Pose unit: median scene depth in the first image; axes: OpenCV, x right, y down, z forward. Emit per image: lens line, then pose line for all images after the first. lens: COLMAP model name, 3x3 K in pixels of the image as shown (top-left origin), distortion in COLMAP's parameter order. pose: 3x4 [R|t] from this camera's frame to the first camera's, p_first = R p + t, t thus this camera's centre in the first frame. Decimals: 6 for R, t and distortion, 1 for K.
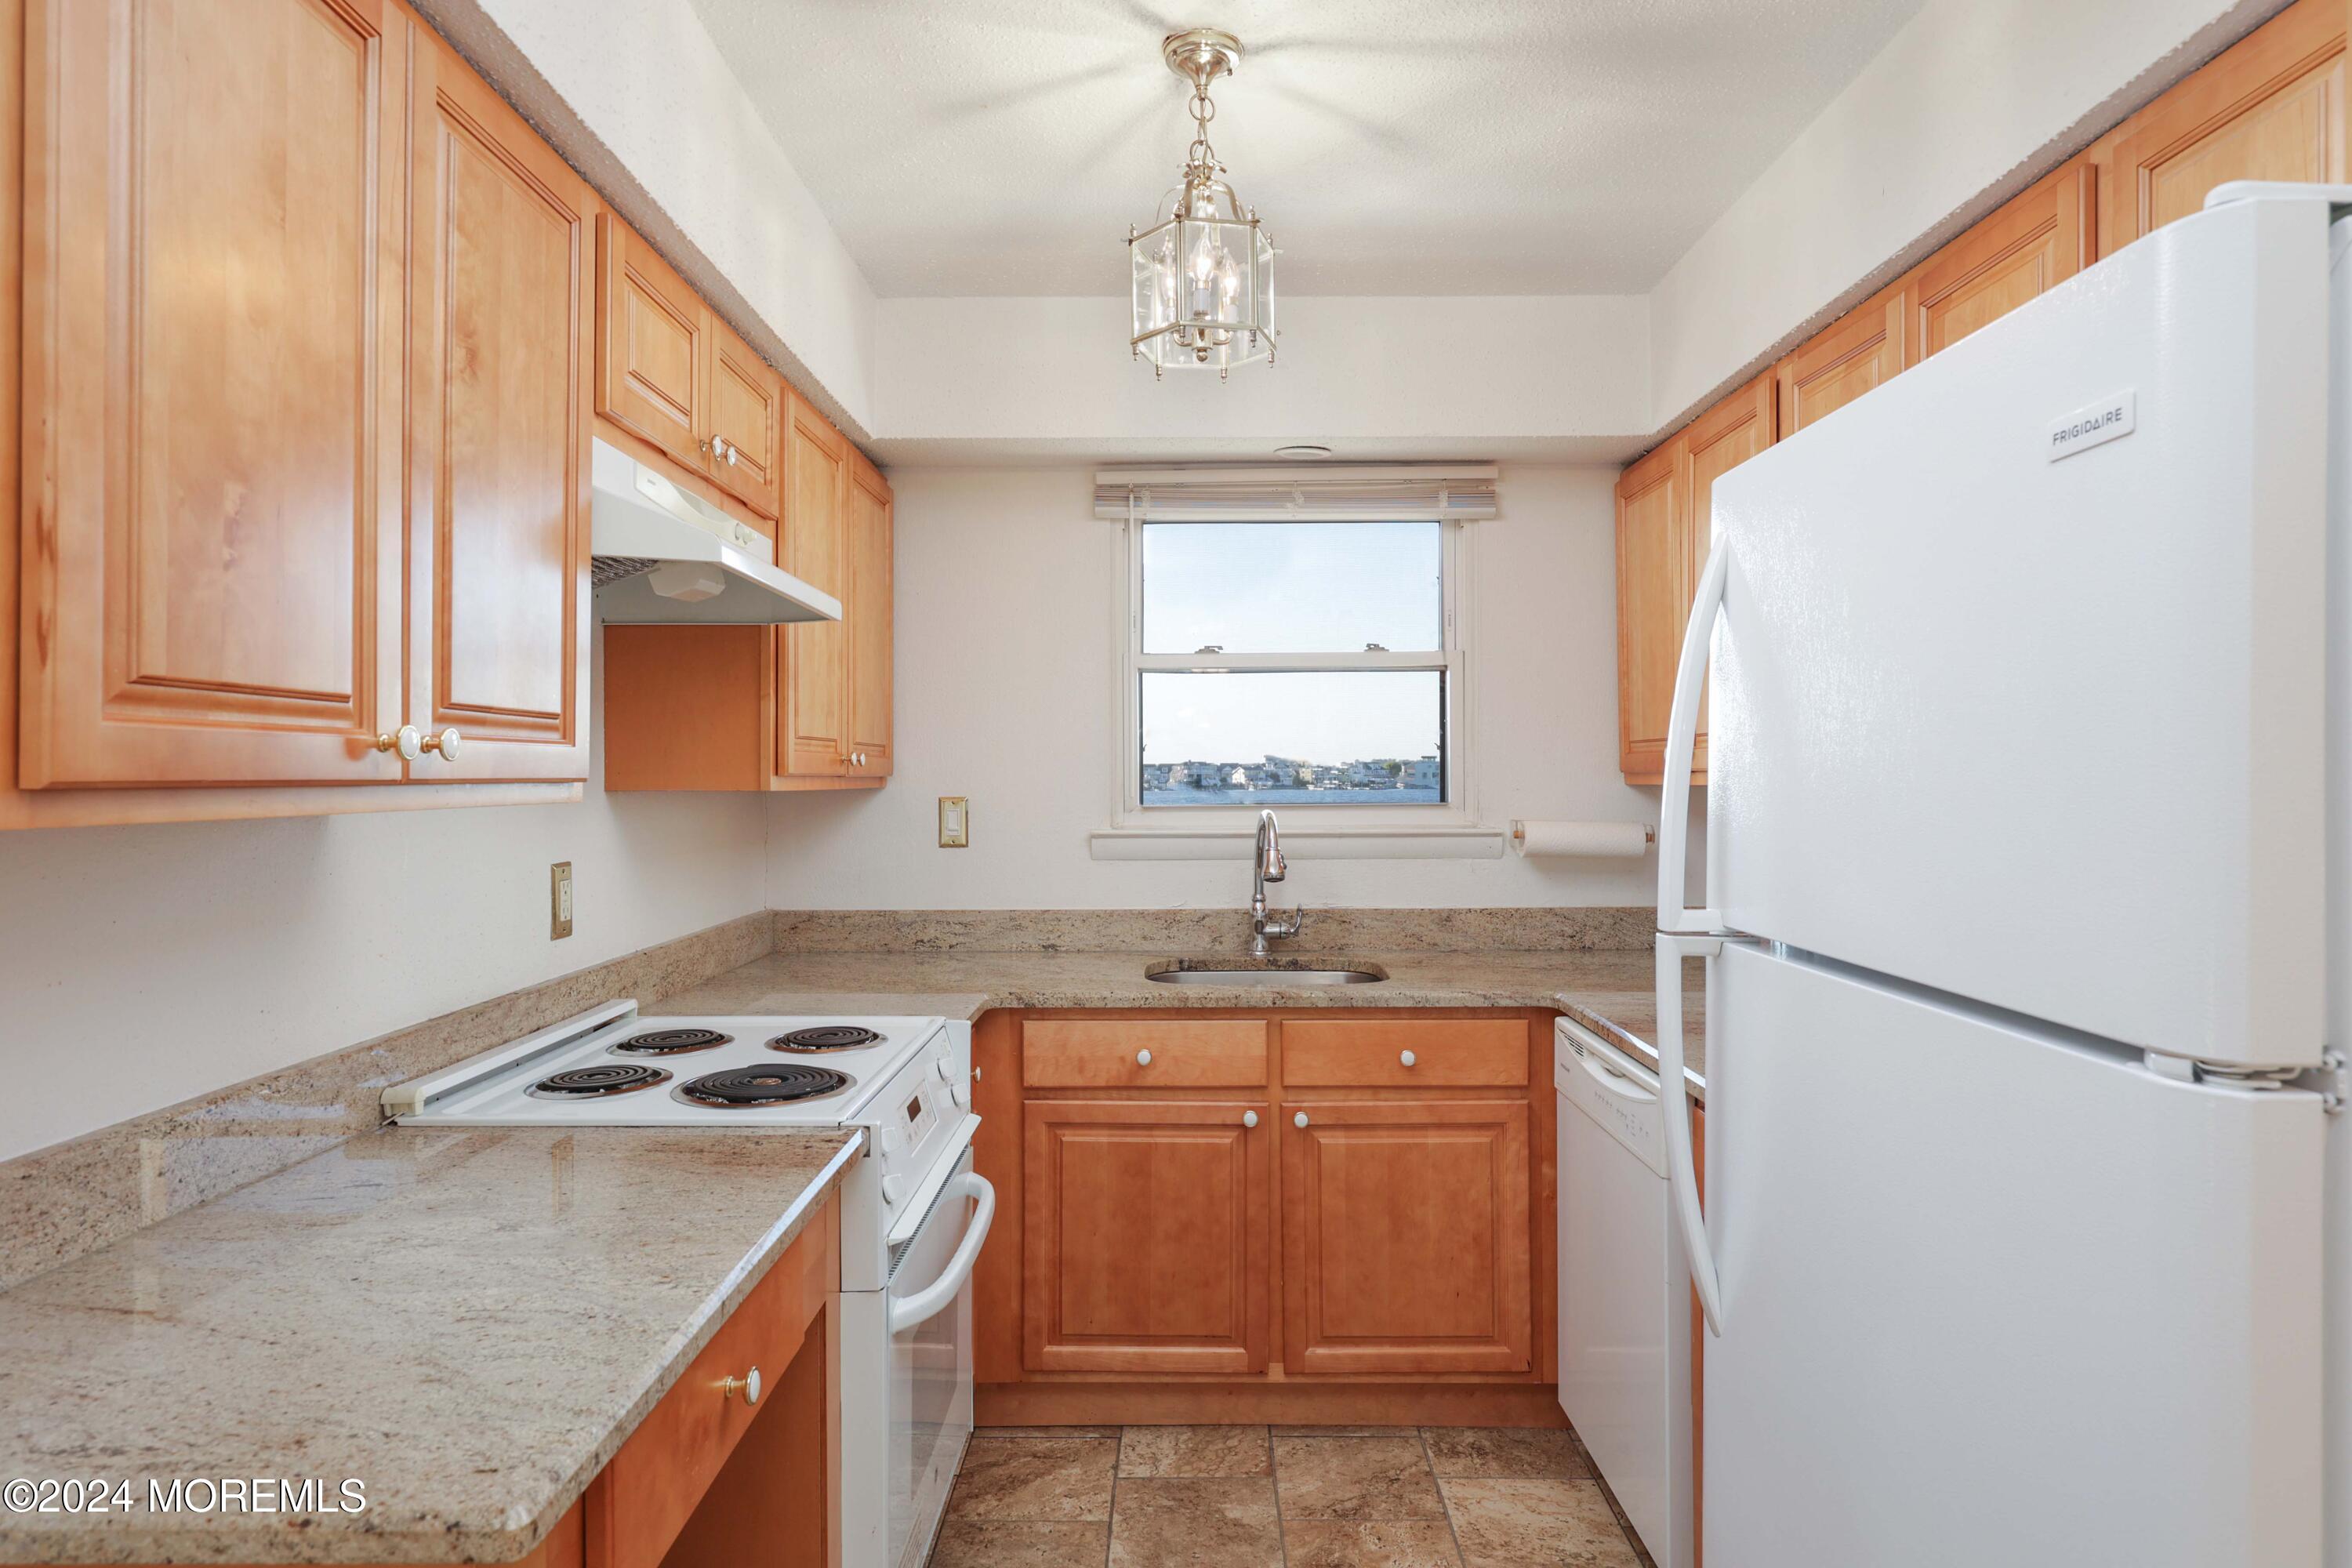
lens RADIAL K [[1349.1, 0, 1176.7], [0, 1349.1, 769.5], [0, 0, 1]] dist [0.003584, 0.000006]
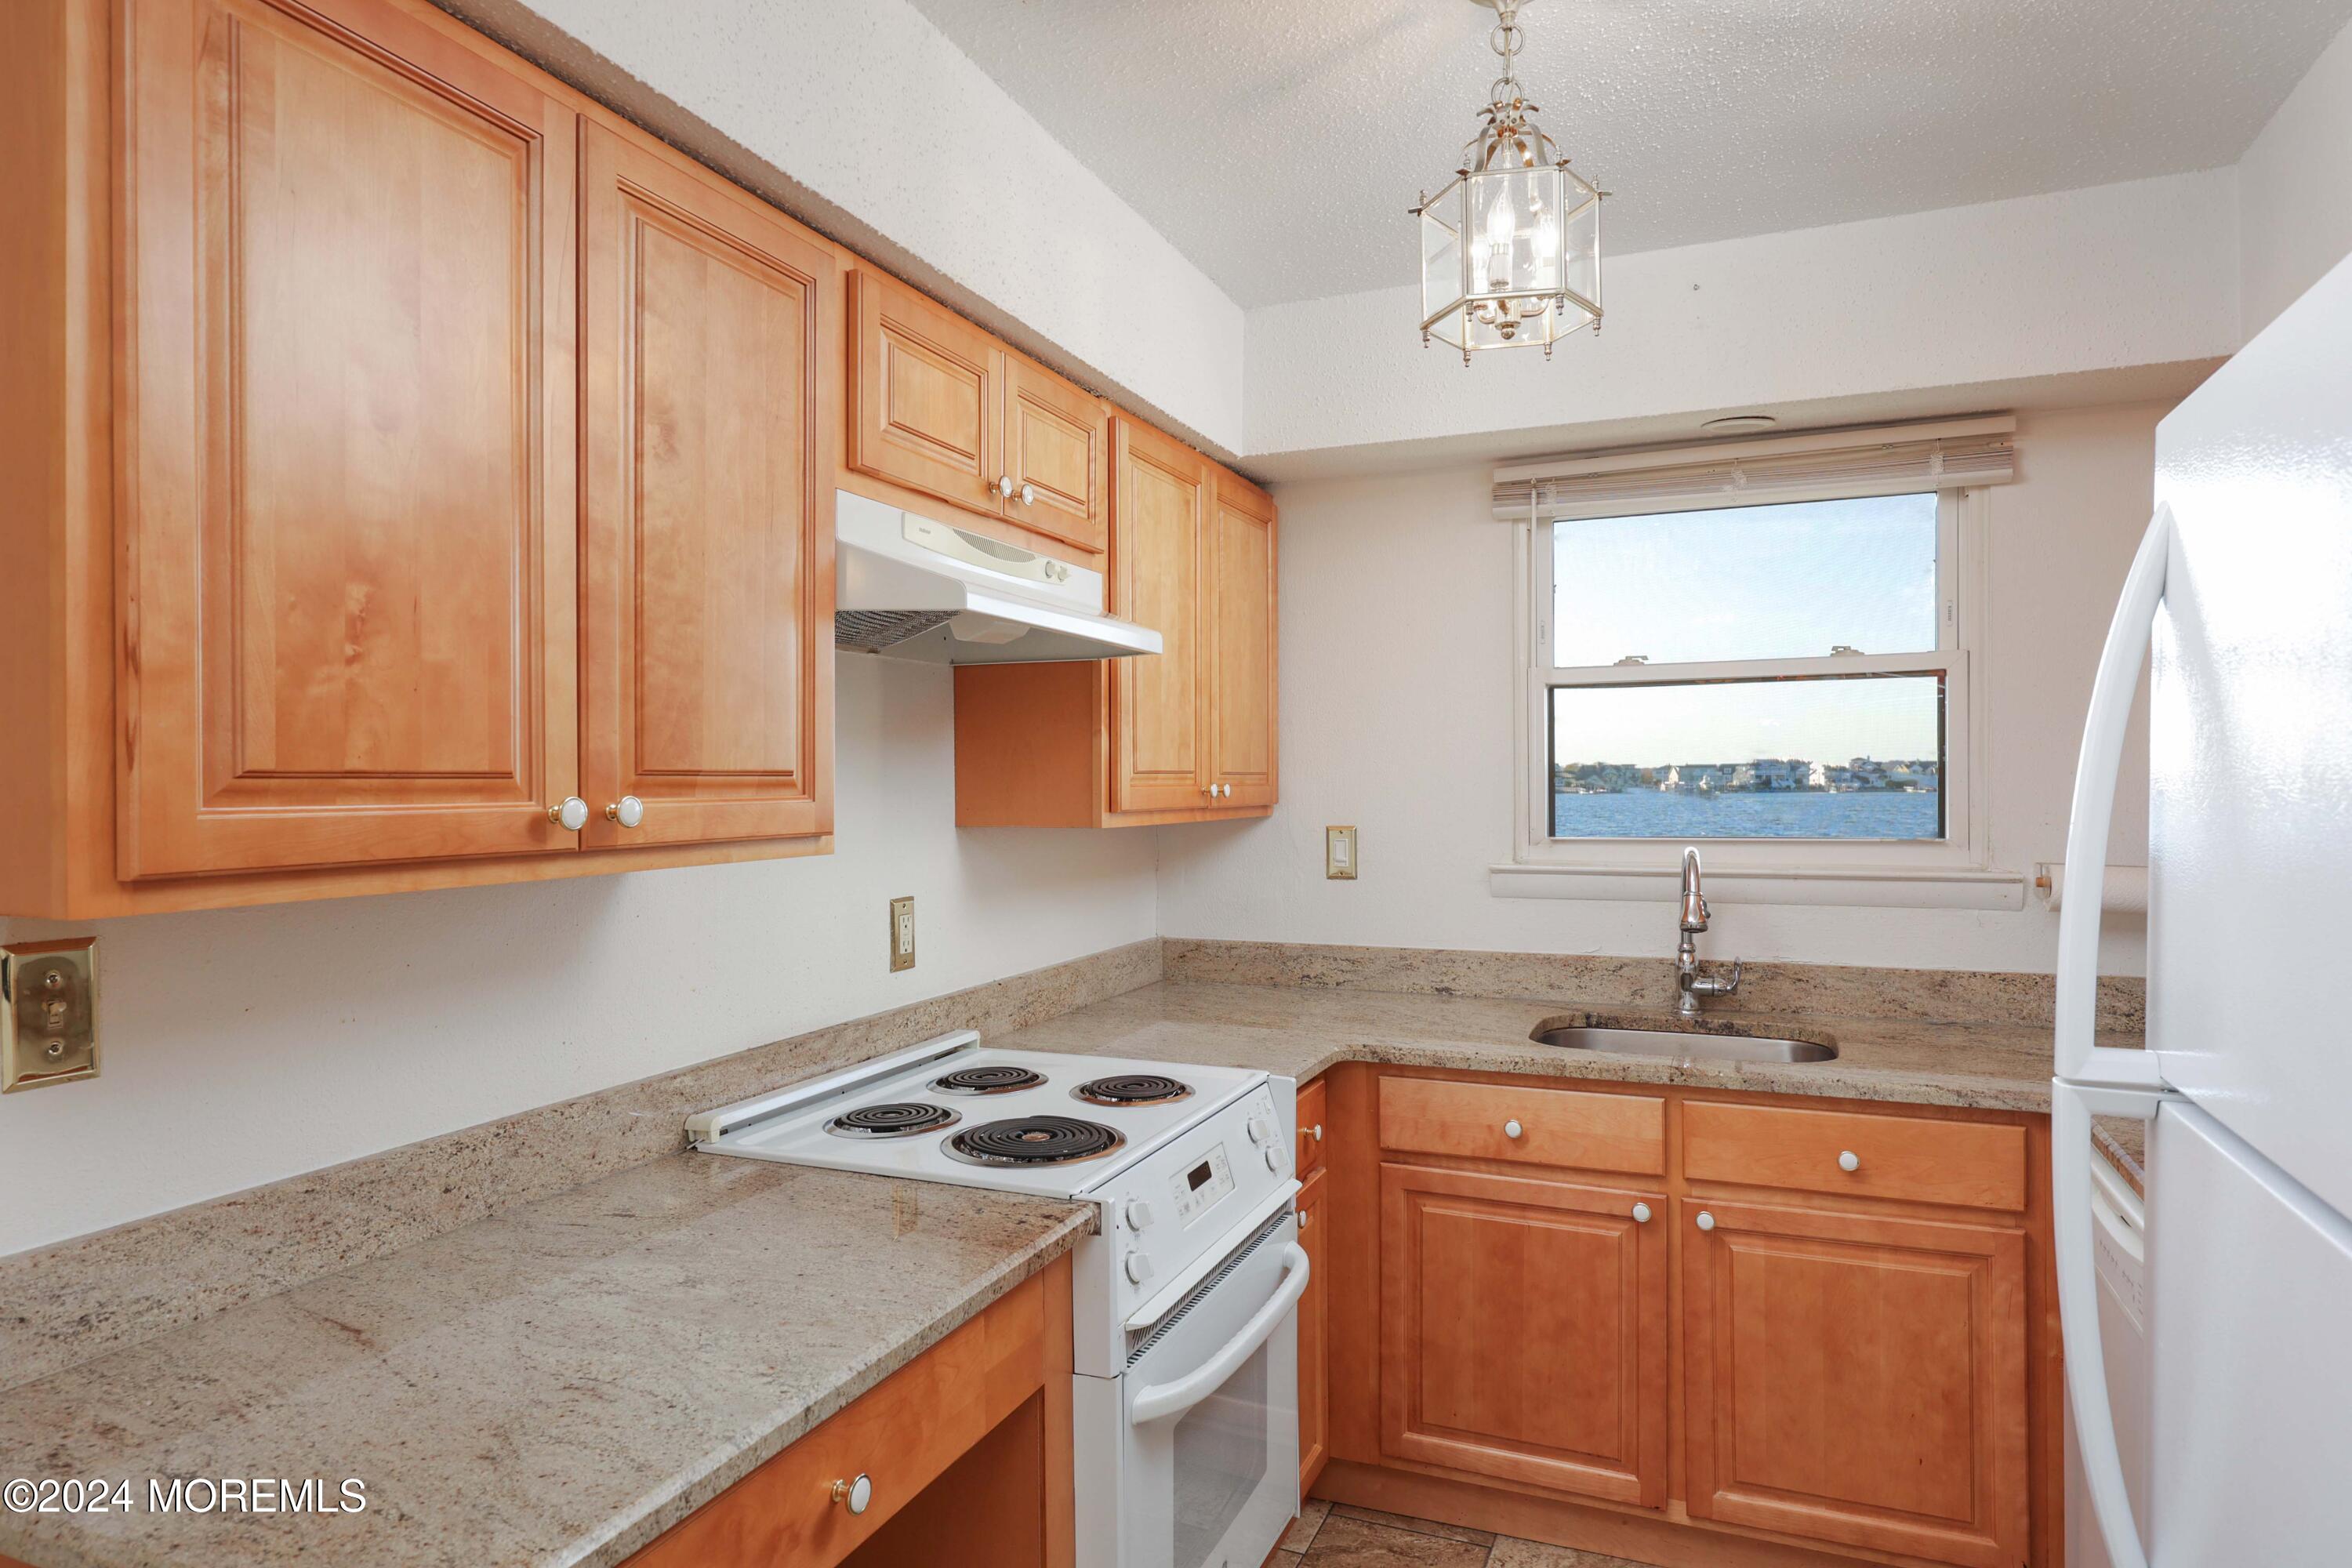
lens RADIAL K [[1353.5, 0, 1176.0], [0, 1353.5, 784.0], [0, 0, 1]] dist [0.003162, 0.000035]
pose [[0.922556, 0.000719, -0.385863, 0.114121], [0.002989, 0.999955, 0.009011, -0.022092], [0.385852, -0.009466, 0.922512, 0.094750]]
